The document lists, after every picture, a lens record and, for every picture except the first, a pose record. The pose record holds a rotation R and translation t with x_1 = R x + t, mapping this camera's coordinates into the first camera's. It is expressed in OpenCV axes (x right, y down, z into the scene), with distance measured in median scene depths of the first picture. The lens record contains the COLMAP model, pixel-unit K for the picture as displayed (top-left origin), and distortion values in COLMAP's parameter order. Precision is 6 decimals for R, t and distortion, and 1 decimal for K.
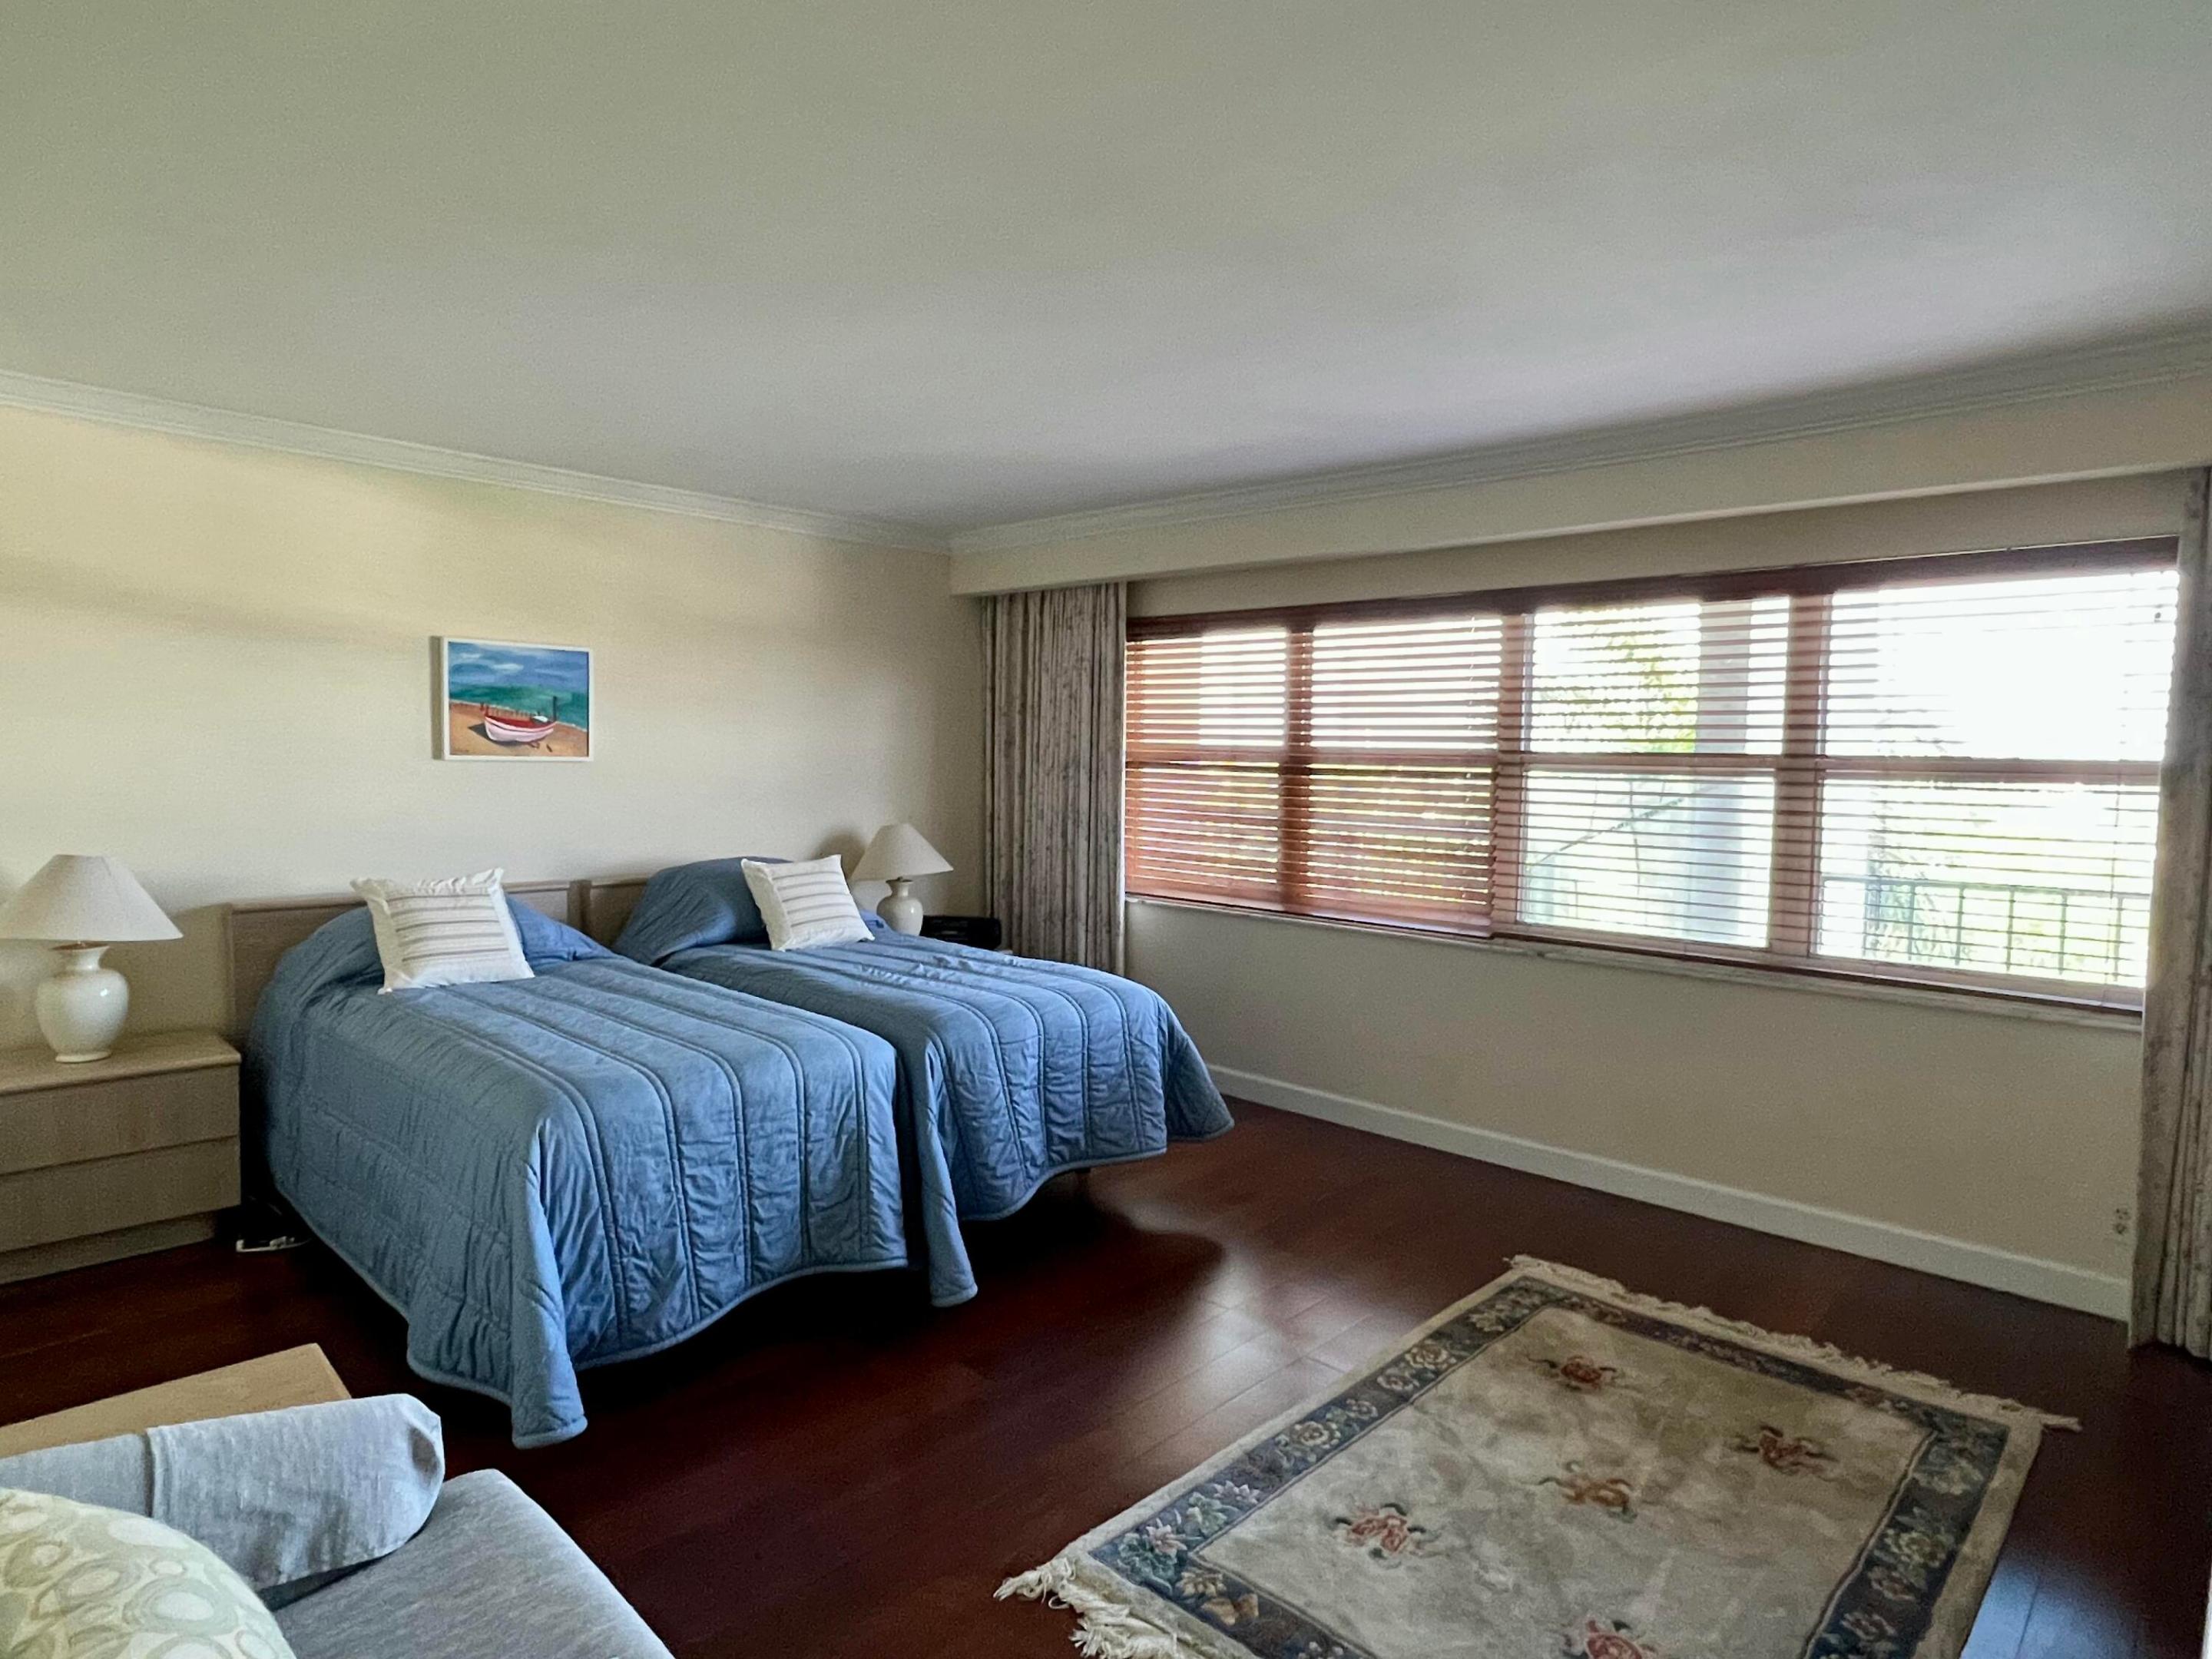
lens RADIAL K [[1230.3, 0, 1102.1], [0, 1230.3, 833.0], [0, 0, 1]] dist [-0.002653, -0.000412]
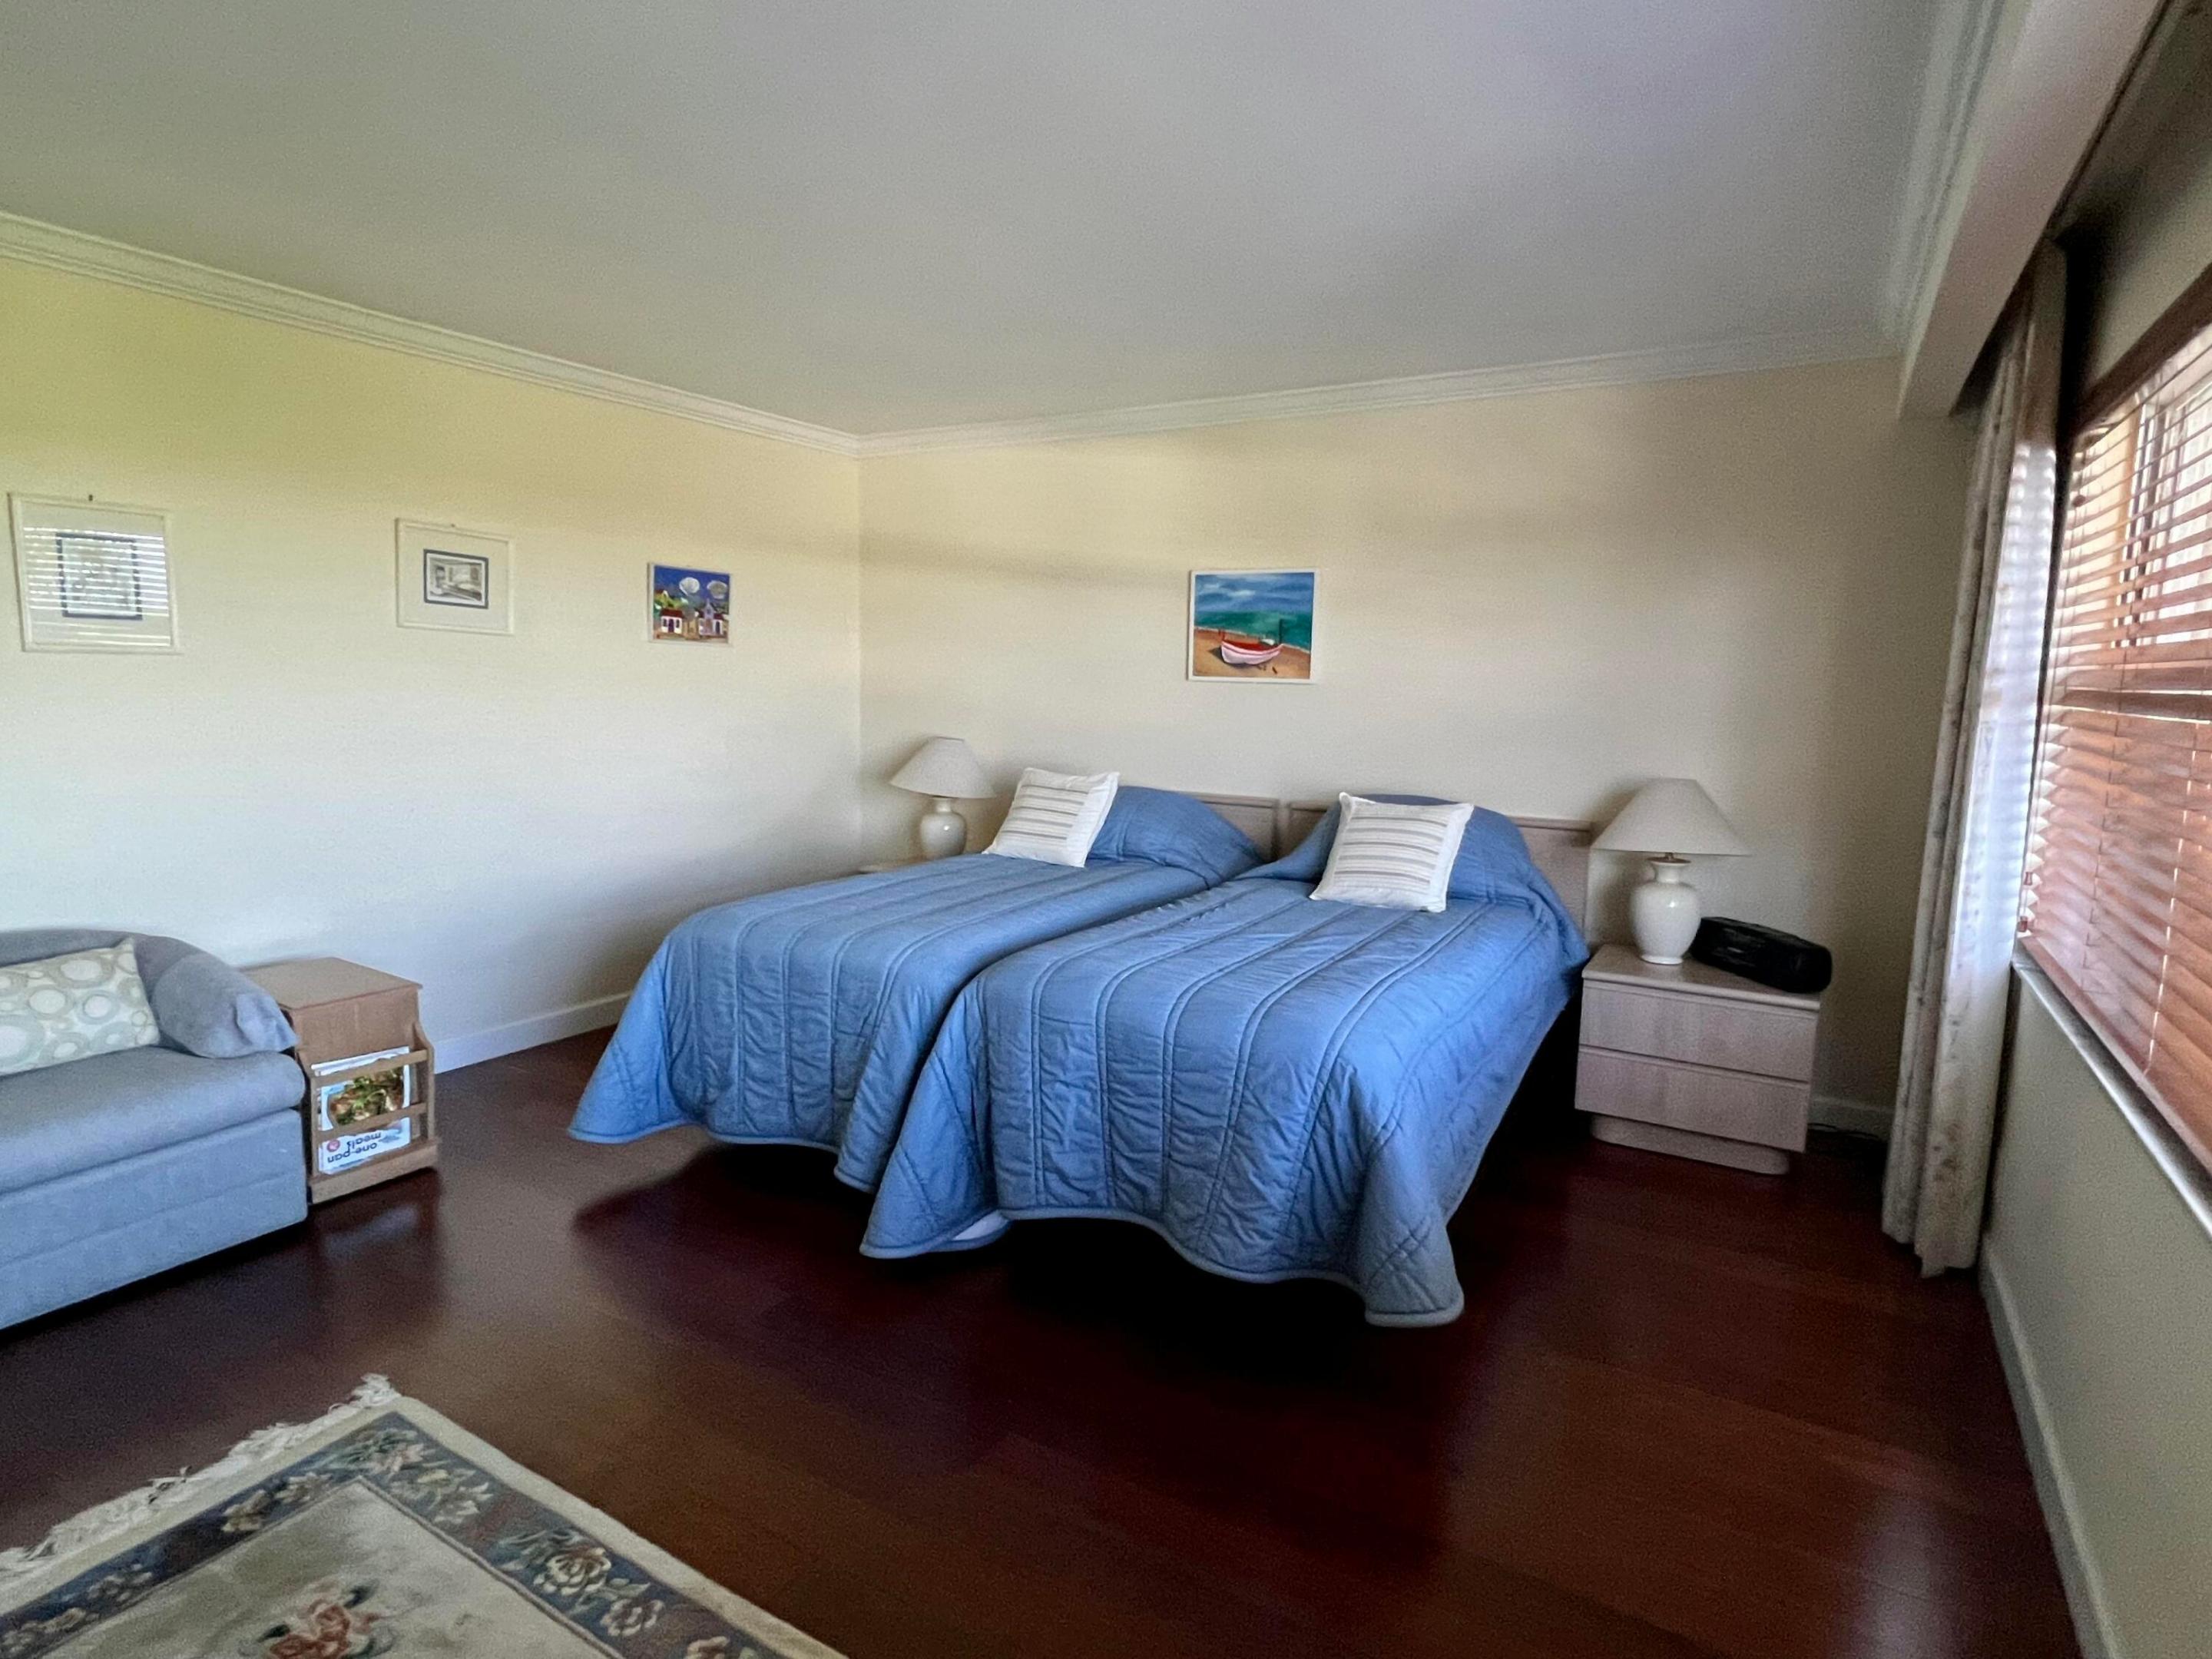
lens RADIAL K [[1186.8, 0, 1100.9], [0, 1186.8, 826.2], [0, 0, 1]] dist [-0.004140, -0.000368]
pose [[0.222436, 0.110485, -0.968667, 0.526824], [-0.082173, 0.992147, 0.094294, -0.022205], [0.971478, 0.058624, 0.229768, 0.674859]]
